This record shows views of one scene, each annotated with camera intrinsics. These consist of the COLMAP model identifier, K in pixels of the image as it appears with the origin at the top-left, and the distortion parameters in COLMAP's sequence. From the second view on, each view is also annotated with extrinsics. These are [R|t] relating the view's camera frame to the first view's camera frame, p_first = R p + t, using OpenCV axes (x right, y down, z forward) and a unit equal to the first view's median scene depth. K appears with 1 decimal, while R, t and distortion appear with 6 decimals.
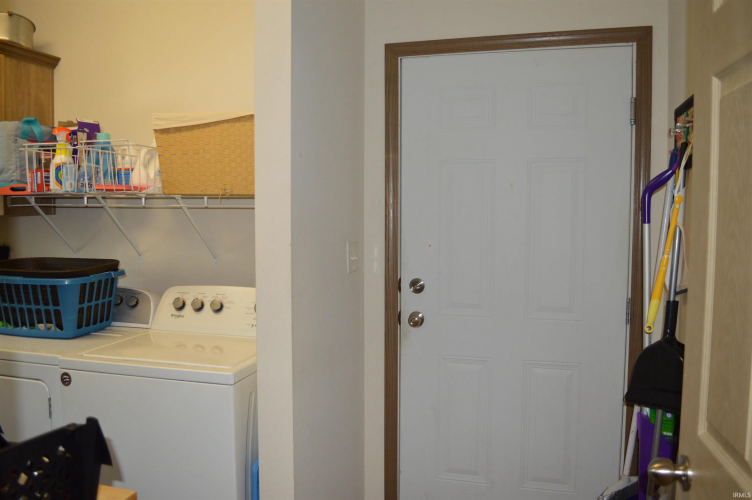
lens RADIAL K [[598.1, 0, 379.7], [0, 598.1, 251.2], [0, 0, 1]] dist [-0.078972, 0.007122]
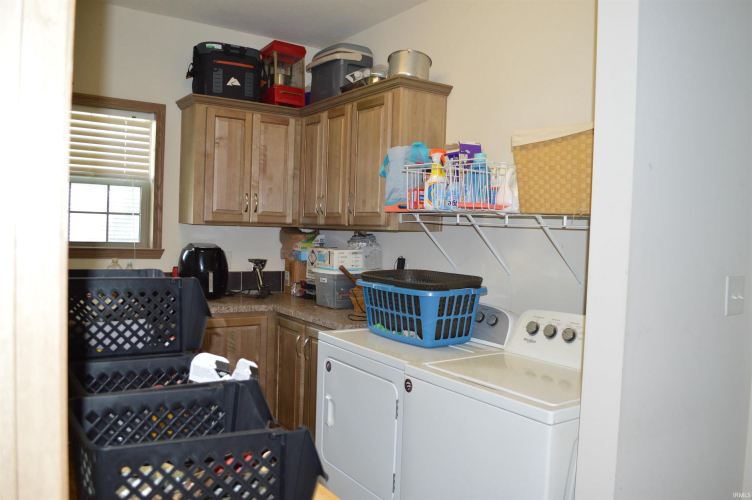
lens RADIAL K [[598.1, 0, 379.7], [0, 598.1, 251.2], [0, 0, 1]] dist [-0.078972, 0.007122]
pose [[0.763614, 0.047922, -0.643893, 0.084935], [-0.073253, 0.997233, -0.012654, -0.004417], [0.641505, 0.056830, 0.765011, 0.104559]]
